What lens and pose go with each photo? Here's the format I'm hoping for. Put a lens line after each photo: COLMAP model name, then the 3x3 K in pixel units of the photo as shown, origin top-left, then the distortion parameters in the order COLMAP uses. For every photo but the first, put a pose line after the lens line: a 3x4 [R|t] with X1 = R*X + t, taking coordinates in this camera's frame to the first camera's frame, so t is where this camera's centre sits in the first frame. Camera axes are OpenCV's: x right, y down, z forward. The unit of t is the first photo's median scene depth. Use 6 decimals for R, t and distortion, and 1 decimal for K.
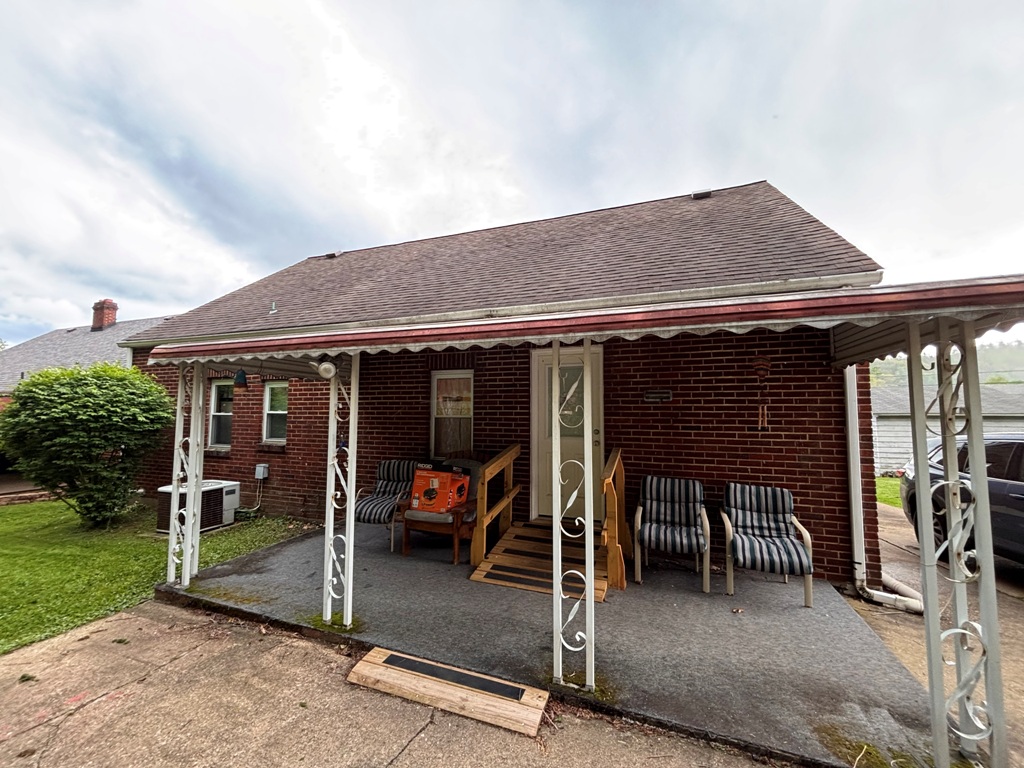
lens RADIAL K [[412.7, 0, 510.1], [0, 412.7, 388.6], [0, 0, 1]] dist [0.001791, -0.000021]
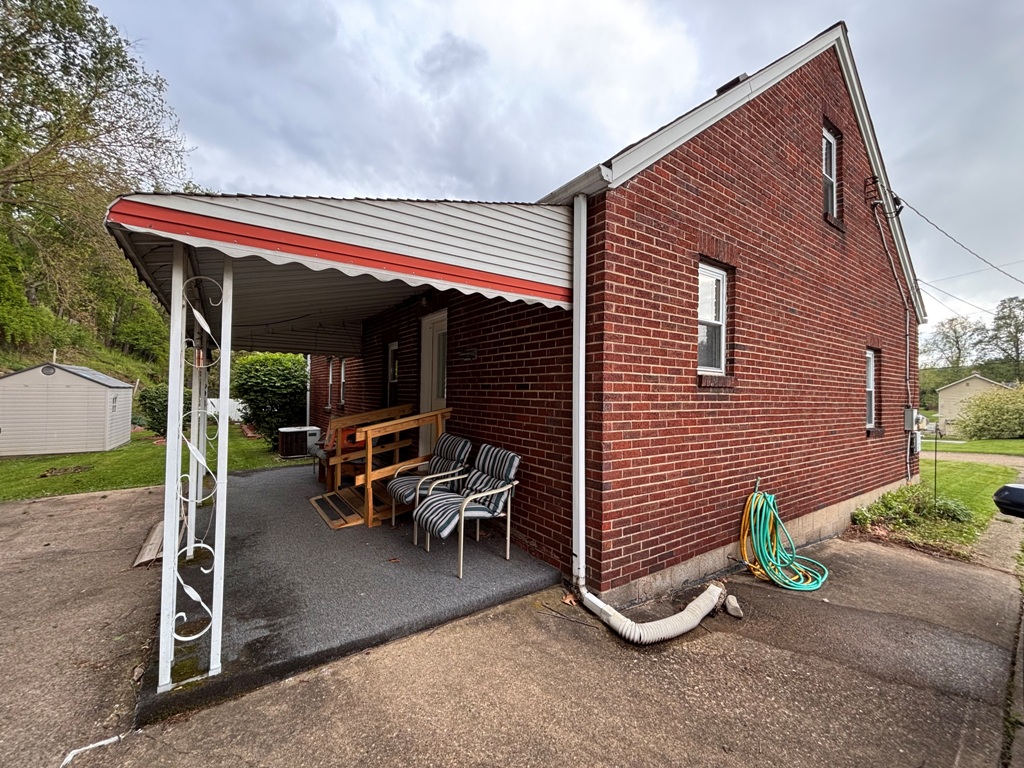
lens RADIAL K [[412.7, 0, 514.7], [0, 412.7, 381.0], [0, 0, 1]] dist [0.001791, -0.000021]
pose [[0.829730, -0.009779, -0.558079, 1.071073], [0.027462, 0.999351, 0.023318, 0.064604], [0.557489, -0.034673, 0.829460, 0.267140]]
